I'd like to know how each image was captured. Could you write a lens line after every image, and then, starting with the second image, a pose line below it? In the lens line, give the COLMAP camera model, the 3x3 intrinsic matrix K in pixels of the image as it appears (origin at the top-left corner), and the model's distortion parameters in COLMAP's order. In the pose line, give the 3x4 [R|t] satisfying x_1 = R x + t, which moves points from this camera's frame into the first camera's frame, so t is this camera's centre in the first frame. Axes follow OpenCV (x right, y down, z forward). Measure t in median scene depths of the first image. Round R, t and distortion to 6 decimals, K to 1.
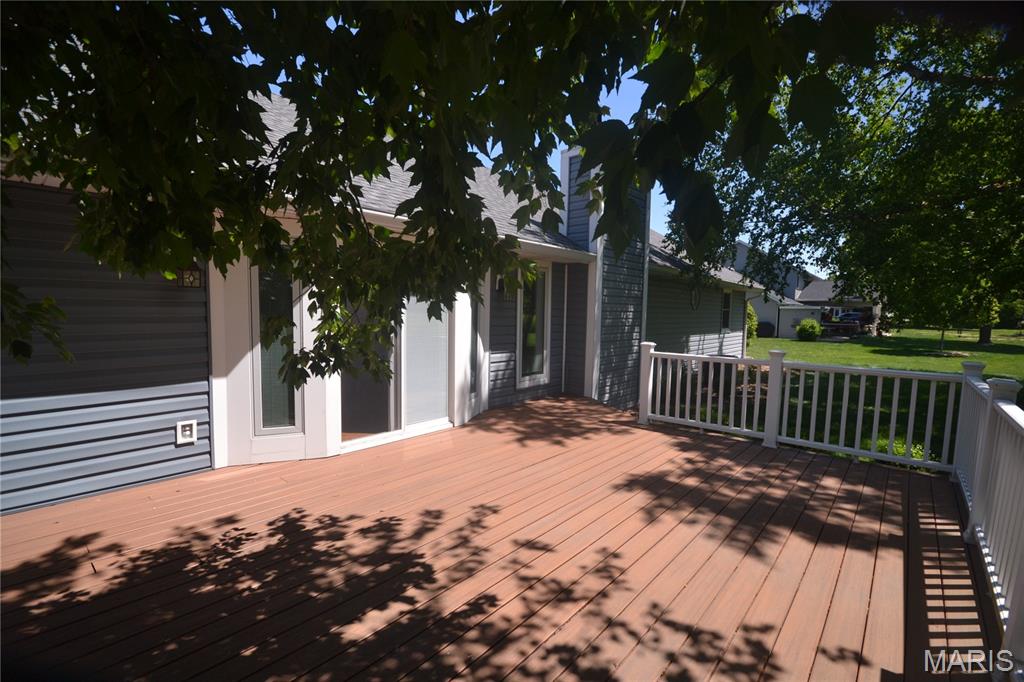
lens RADIAL K [[472.5, 0, 481.2], [0, 472.5, 355.3], [0, 0, 1]] dist [-0.001314, -0.010876]
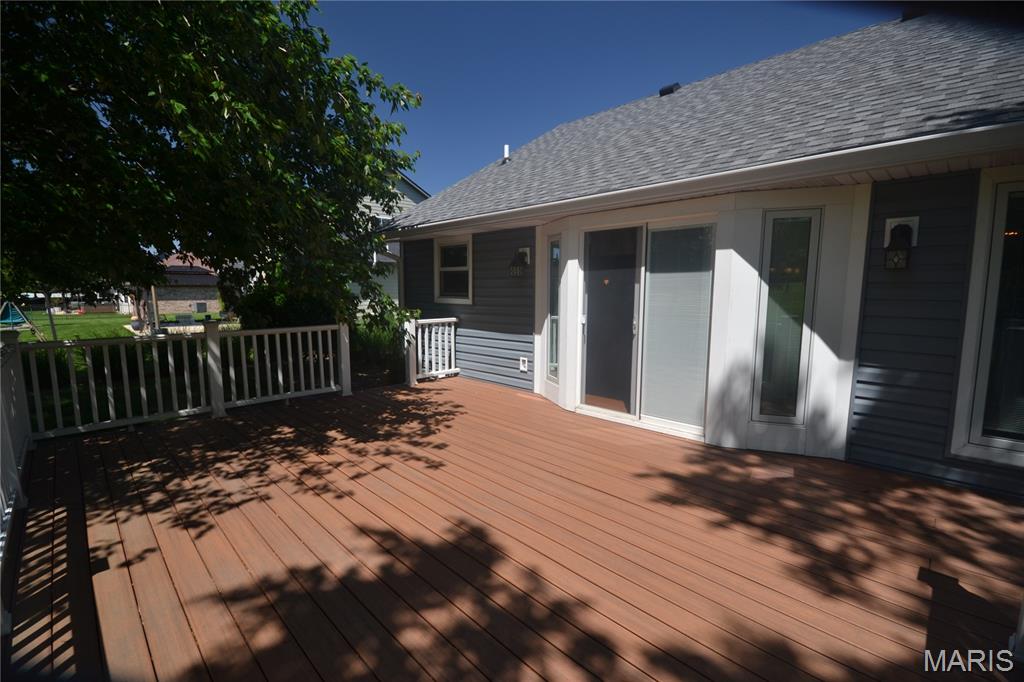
lens RADIAL K [[455.2, 0, 507.7], [0, 455.2, 342.6], [0, 0, 1]] dist [0.011374, -0.012441]
pose [[-0.062304, 0.104222, -0.992601, 1.420744], [-0.092340, 0.989665, 0.109710, -0.123187], [0.993776, 0.098492, -0.052036, 1.509795]]
